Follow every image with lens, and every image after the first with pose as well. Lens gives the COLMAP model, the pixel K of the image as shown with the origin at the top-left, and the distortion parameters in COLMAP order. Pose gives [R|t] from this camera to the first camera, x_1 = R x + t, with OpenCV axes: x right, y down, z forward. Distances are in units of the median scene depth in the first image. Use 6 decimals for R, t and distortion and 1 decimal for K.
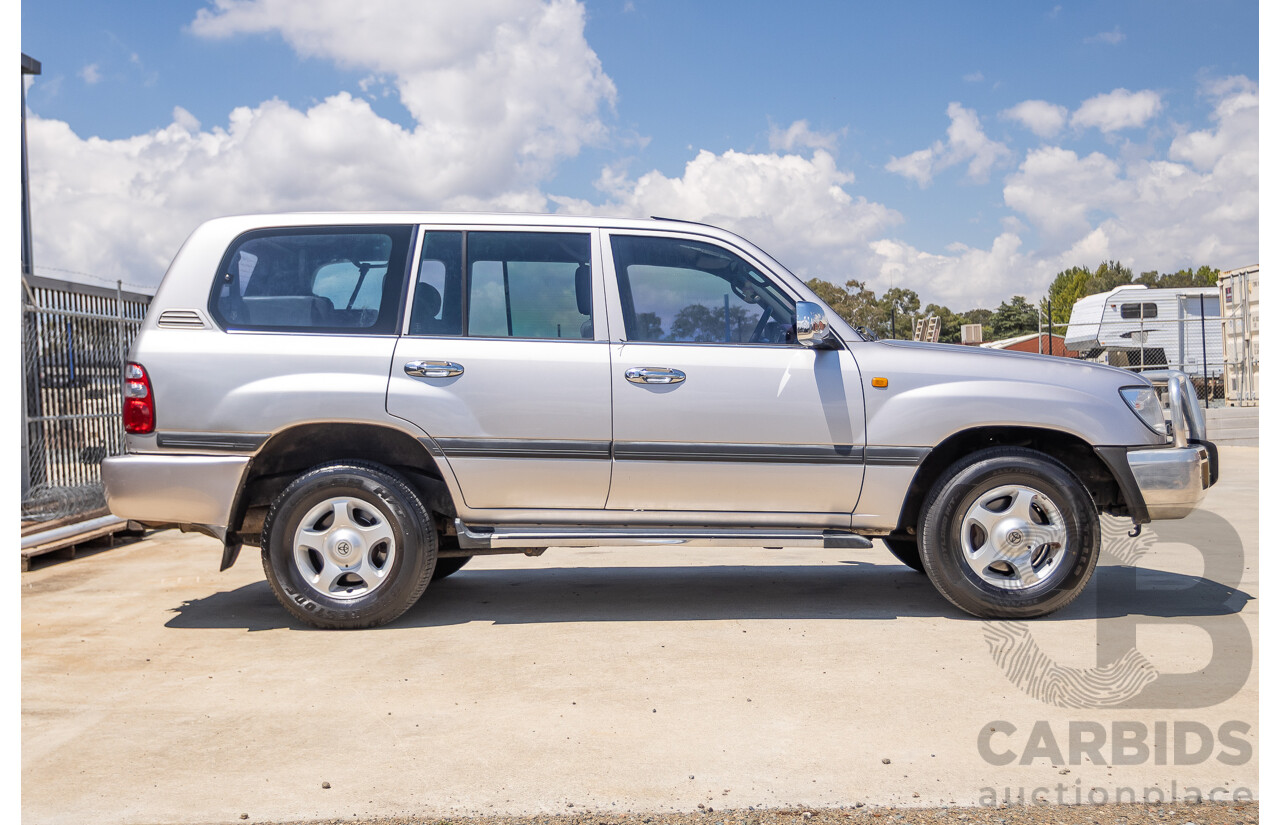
lens RADIAL K [[1517.8, 0, 640.0], [0, 1517.8, 412.5], [0, 0, 1]] dist [-0.000811, 0.022225]
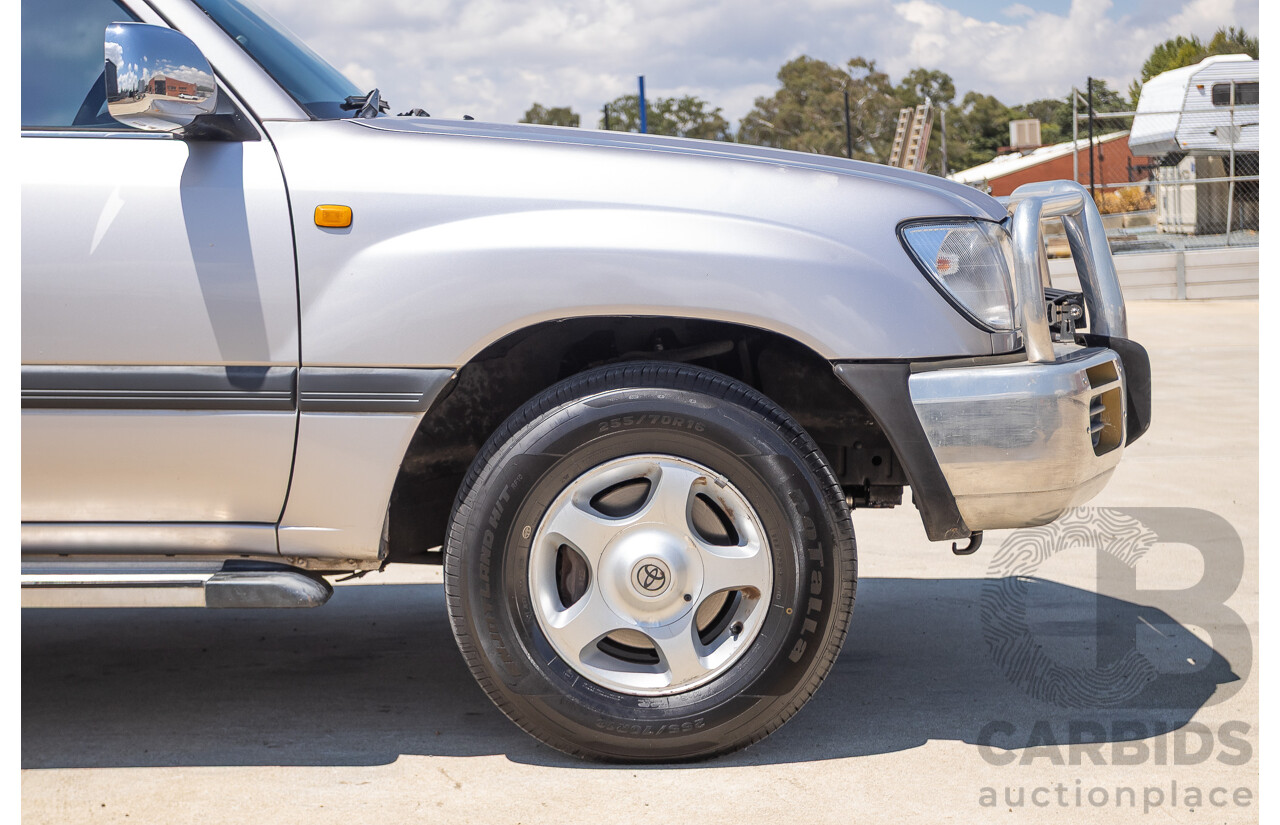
lens RADIAL K [[2156.9, 0, 640.0], [0, 2156.9, 412.5], [0, 0, 1]] dist [-0.040320, 0.087355]
pose [[0.999467, -0.013107, 0.029891, 0.220608], [0.010850, 0.997167, 0.074432, -0.008963], [-0.030782, -0.074068, 0.996778, 0.387418]]
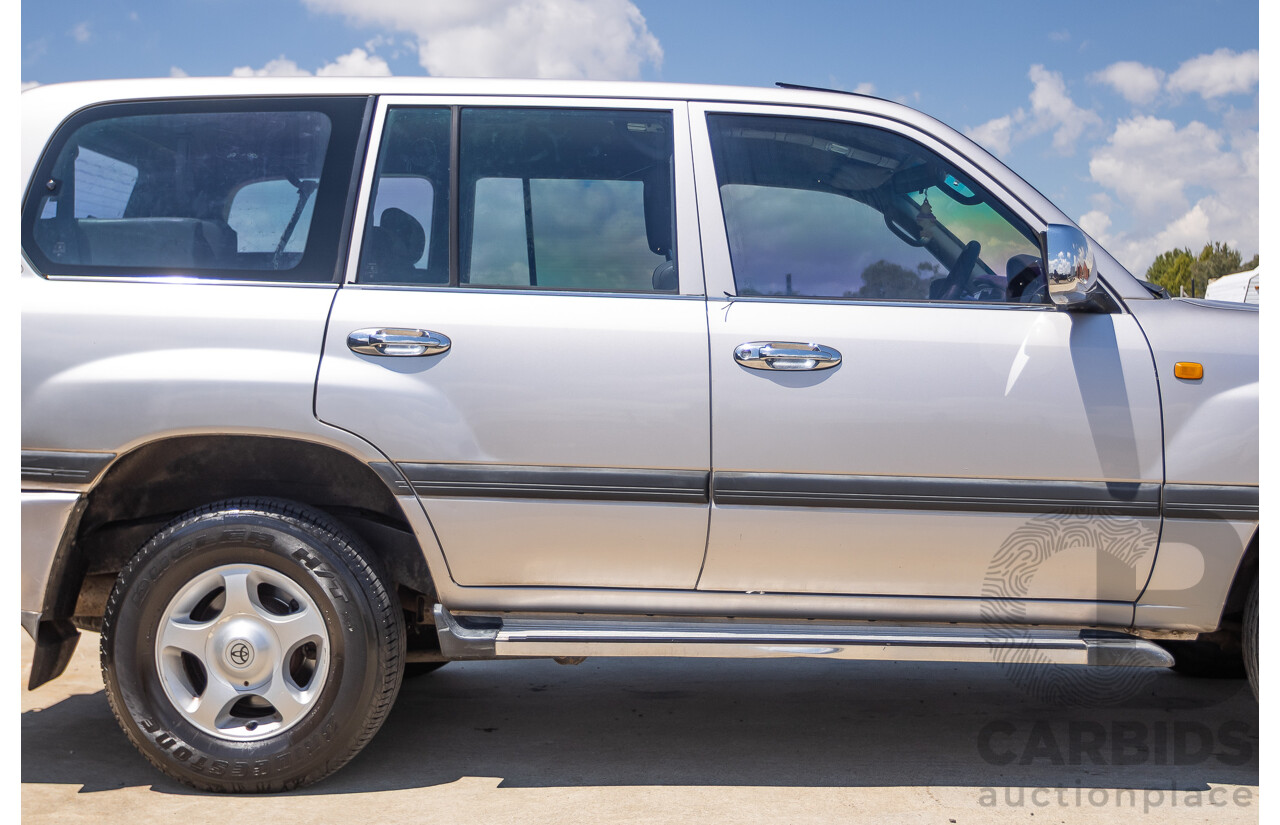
lens RADIAL K [[1681.3, 0, 640.0], [0, 1681.3, 412.5], [0, 0, 1]] dist [-0.017398, 0.040423]
pose [[0.999671, 0.007248, -0.024592, -0.028935], [-0.007202, 0.999972, 0.001980, -0.004112], [0.024605, -0.001802, 0.999696, 0.366537]]
